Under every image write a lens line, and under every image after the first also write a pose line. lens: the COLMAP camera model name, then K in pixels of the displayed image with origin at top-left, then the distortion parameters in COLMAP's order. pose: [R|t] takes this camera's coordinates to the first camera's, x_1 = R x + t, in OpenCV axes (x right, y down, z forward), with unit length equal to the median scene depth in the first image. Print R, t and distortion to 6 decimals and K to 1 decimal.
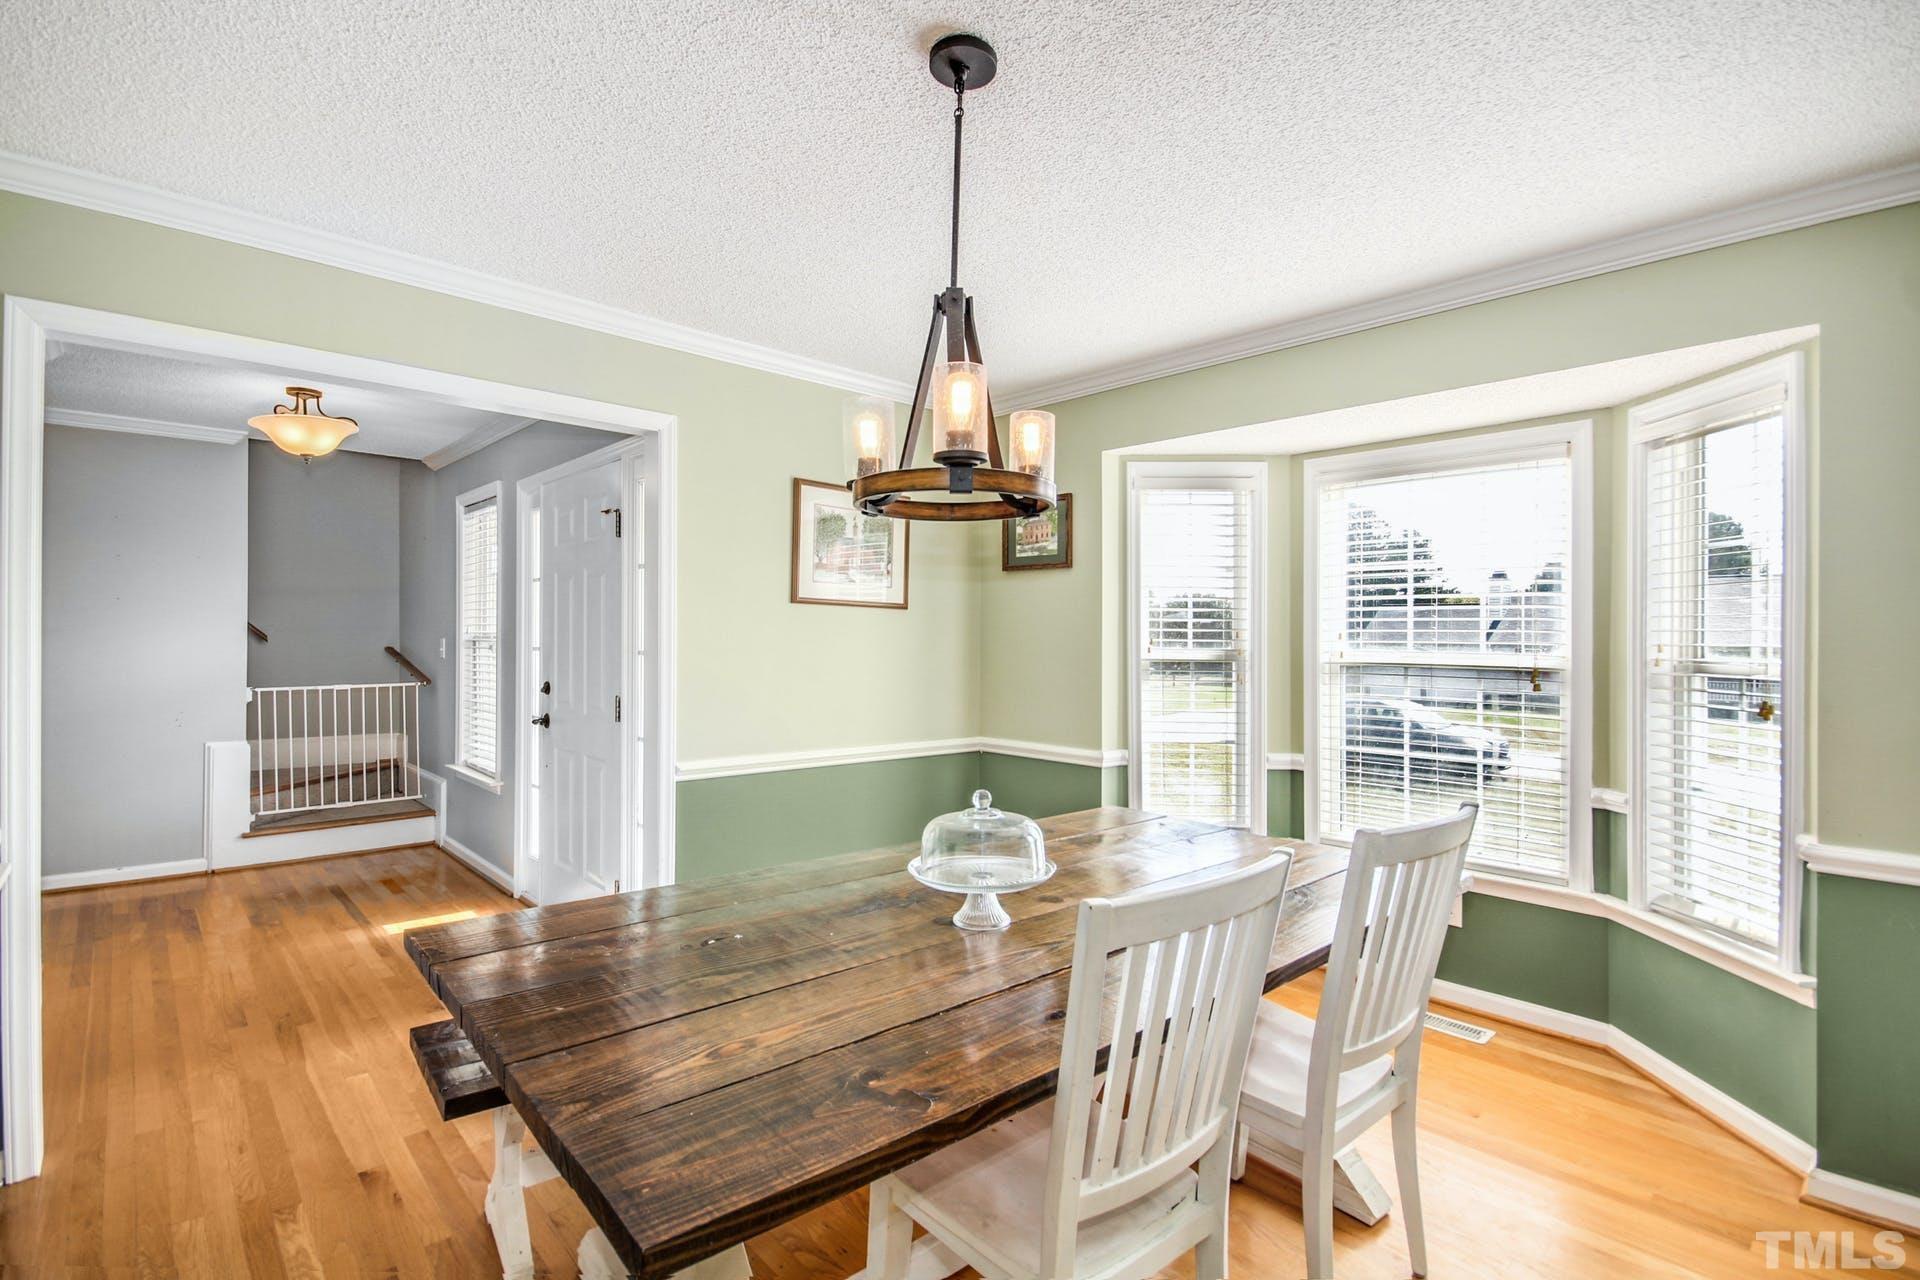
lens RADIAL K [[917.1, 0, 960.0], [0, 917.1, 640.0], [0, 0, 1]] dist [-0.000472, -0.000377]
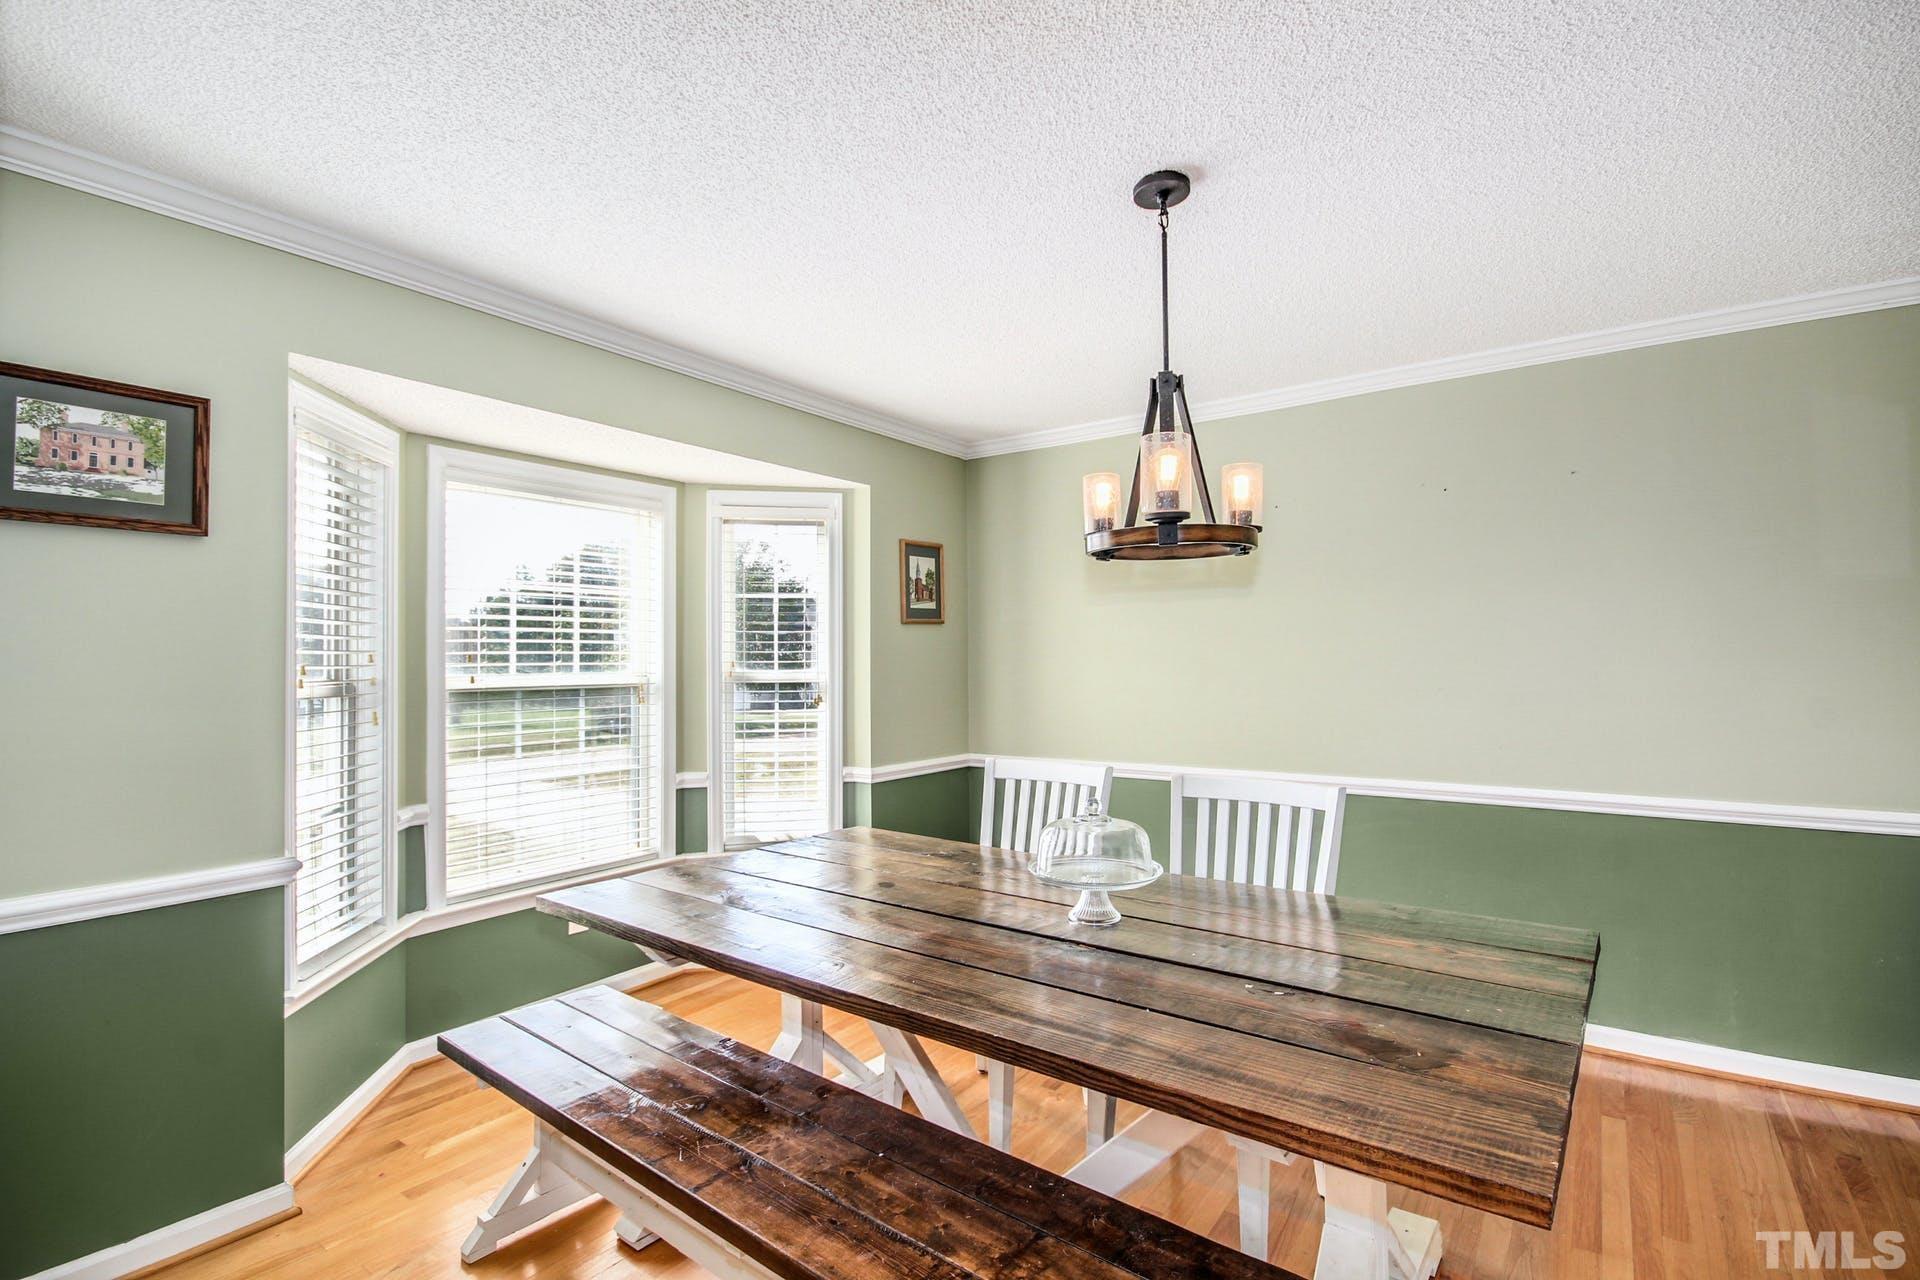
lens RADIAL K [[917.1, 0, 960.0], [0, 917.1, 640.0], [0, 0, 1]] dist [-0.000472, -0.000377]
pose [[-0.218513, 0.013044, 0.975747, -0.652613], [0.010157, 0.999887, -0.011092, -0.008884], [-0.975781, 0.007487, -0.218621, 0.886131]]
